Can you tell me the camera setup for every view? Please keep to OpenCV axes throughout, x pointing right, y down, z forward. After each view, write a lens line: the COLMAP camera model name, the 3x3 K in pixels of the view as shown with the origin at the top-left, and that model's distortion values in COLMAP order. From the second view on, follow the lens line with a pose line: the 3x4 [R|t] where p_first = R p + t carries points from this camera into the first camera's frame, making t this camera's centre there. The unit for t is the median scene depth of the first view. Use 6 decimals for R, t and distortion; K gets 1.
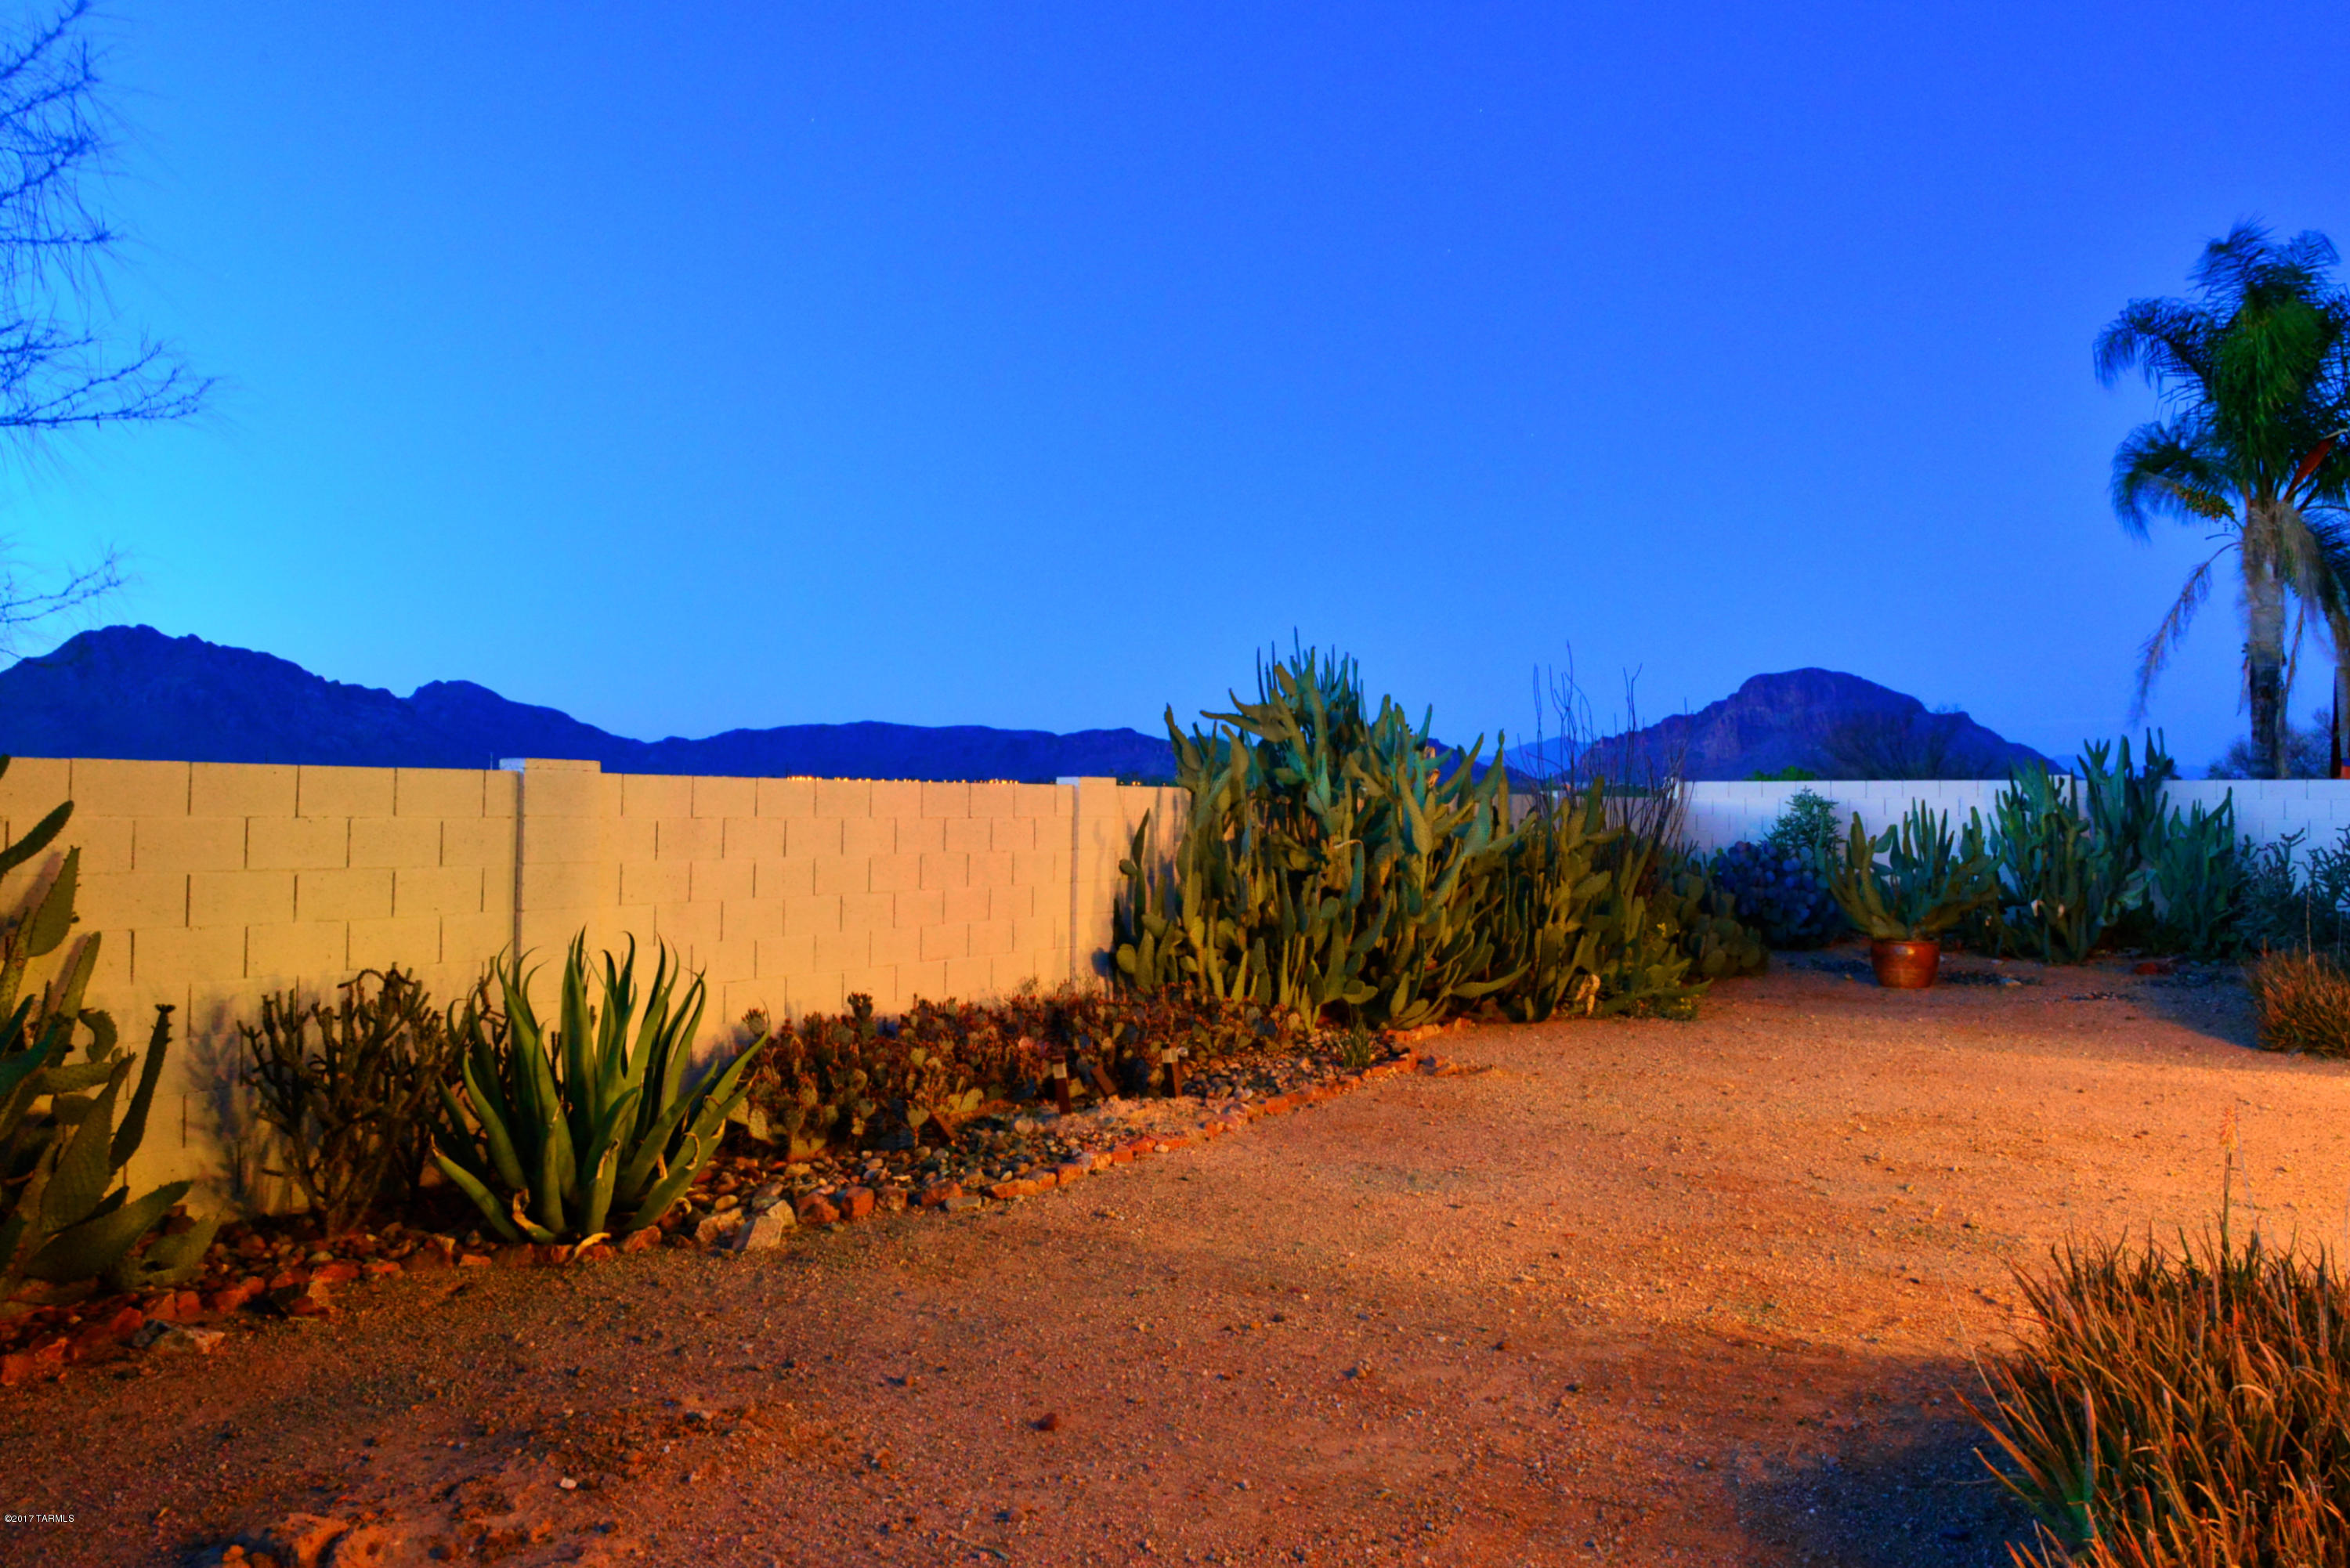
lens RADIAL K [[1615.6, 0, 1162.4], [0, 1615.6, 782.2], [0, 0, 1]] dist [-0.016070, -0.001197]
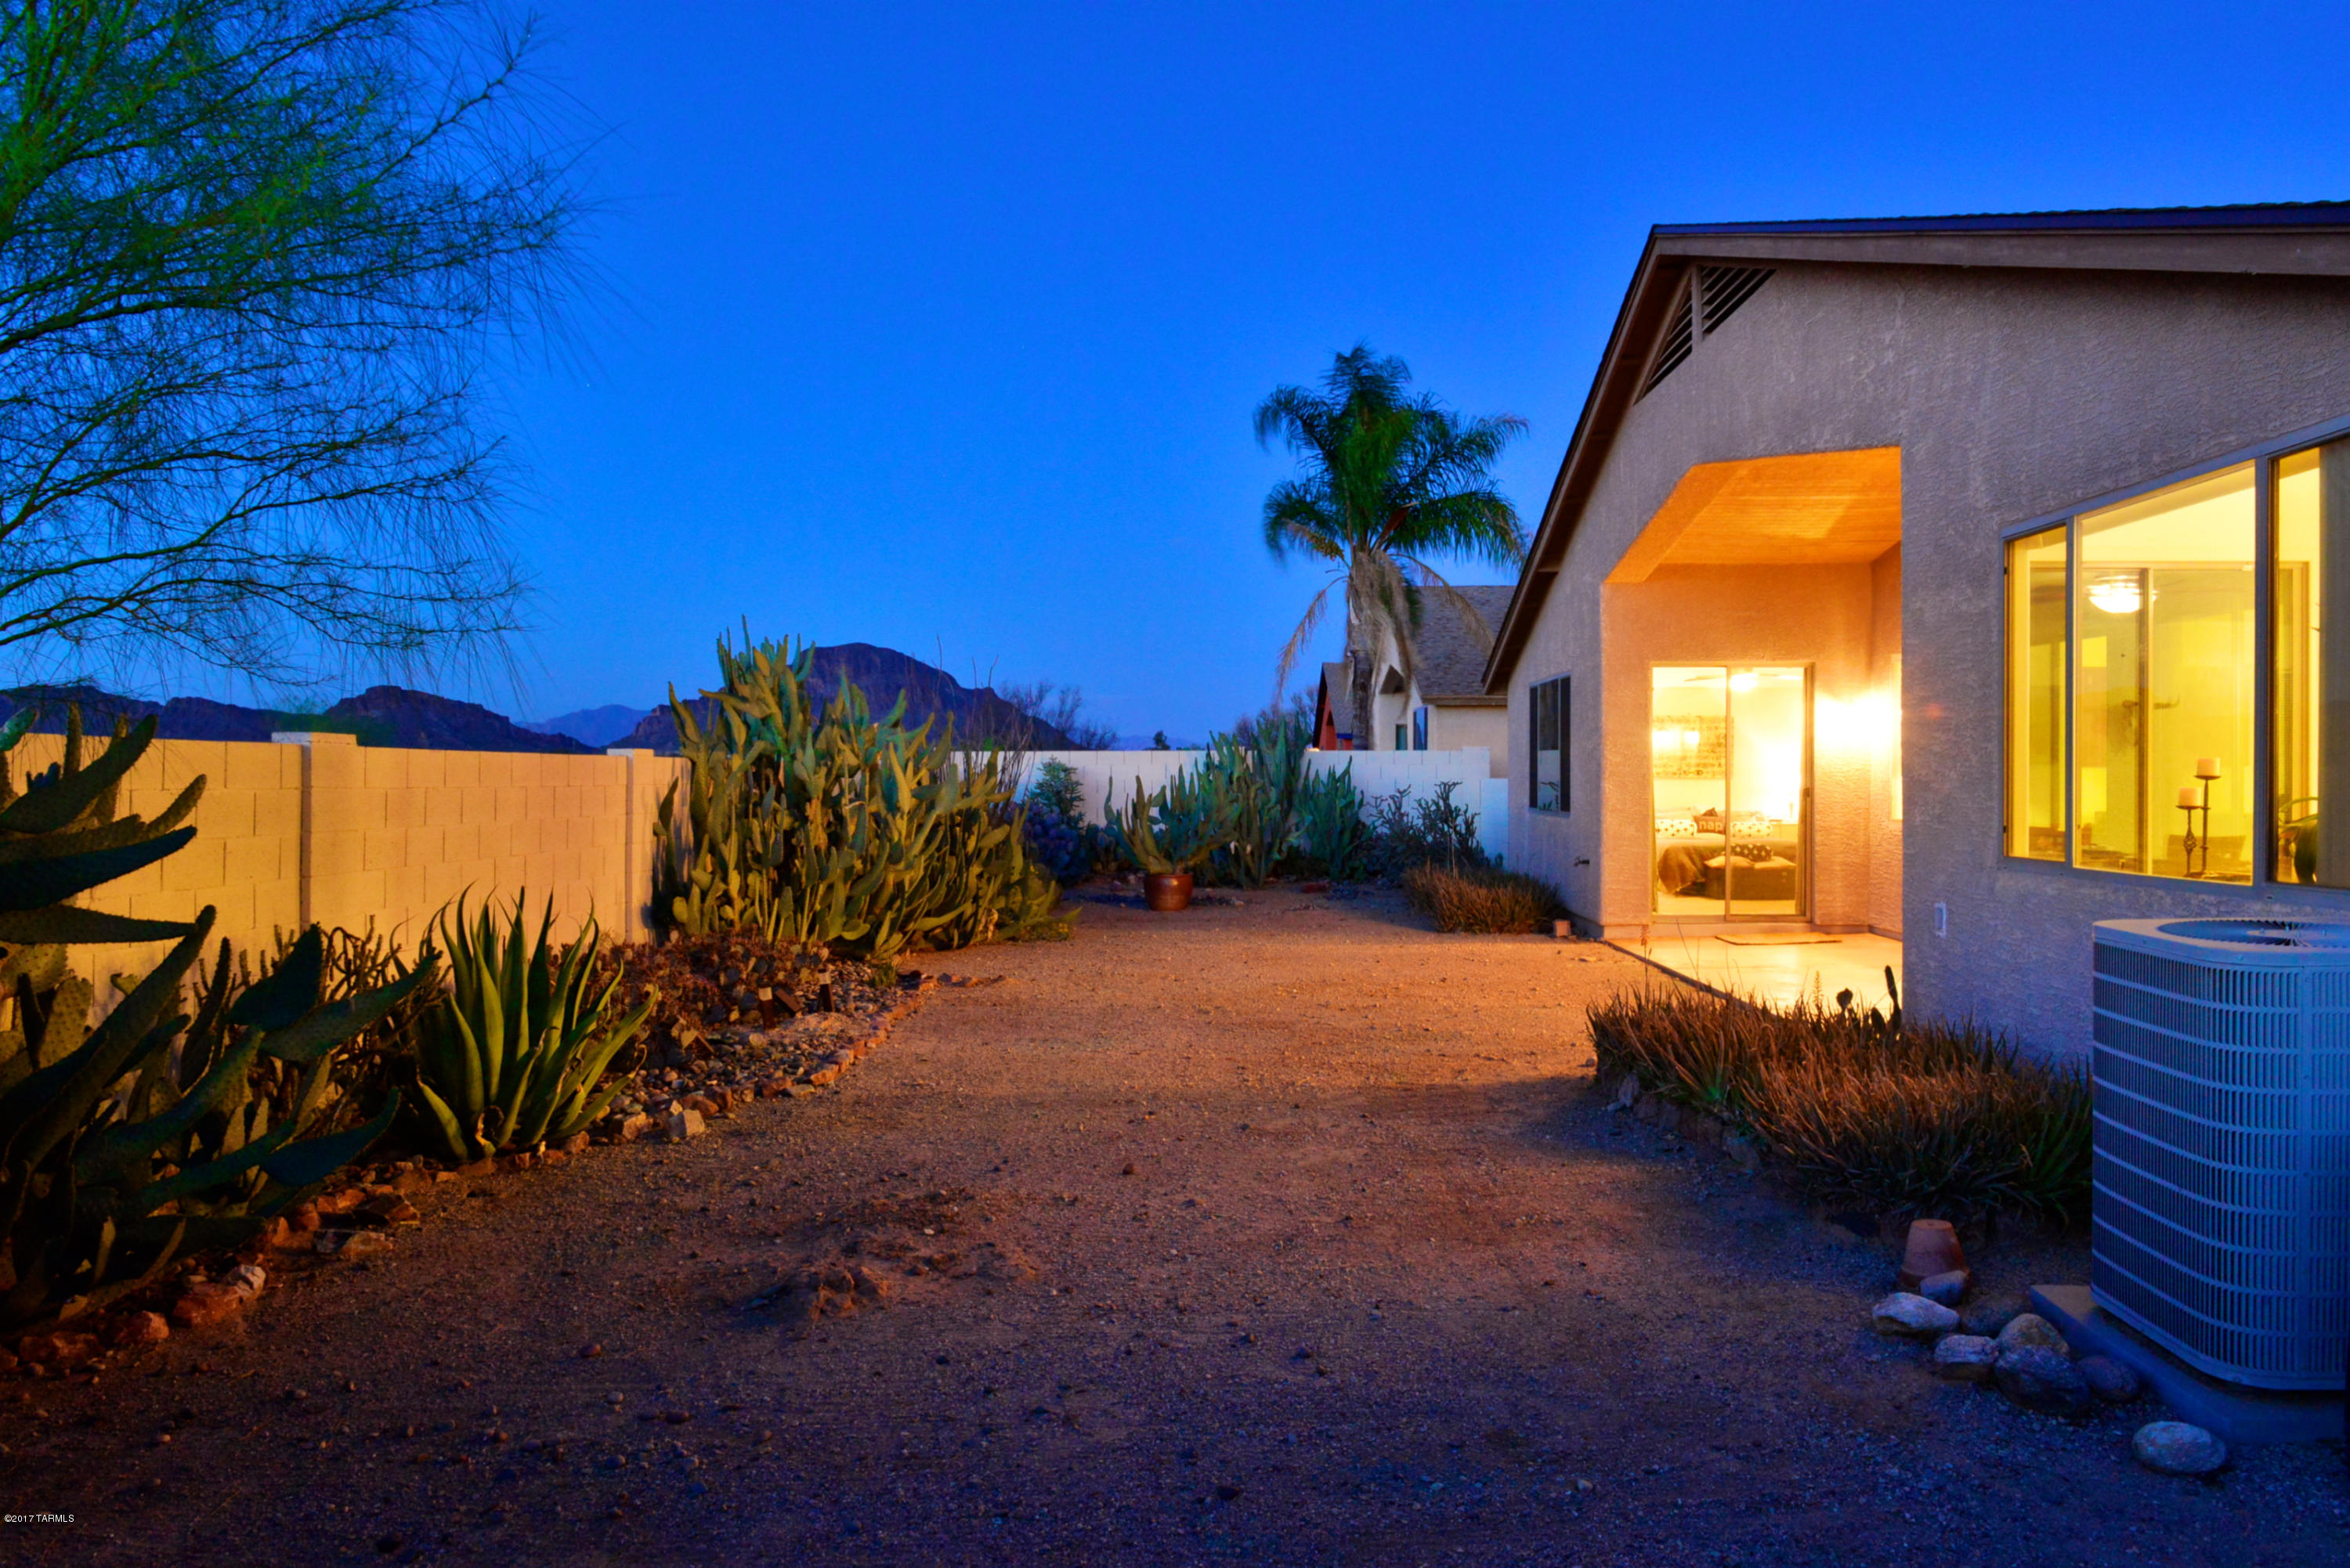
lens RADIAL K [[1615.6, 0, 1162.4], [0, 1615.6, 782.2], [0, 0, 1]] dist [-0.016070, -0.001197]
pose [[0.841939, -0.010188, 0.539477, -0.250637], [-0.000483, 0.999807, 0.019635, -0.001482], [-0.539573, -0.016792, 0.841771, -0.092090]]
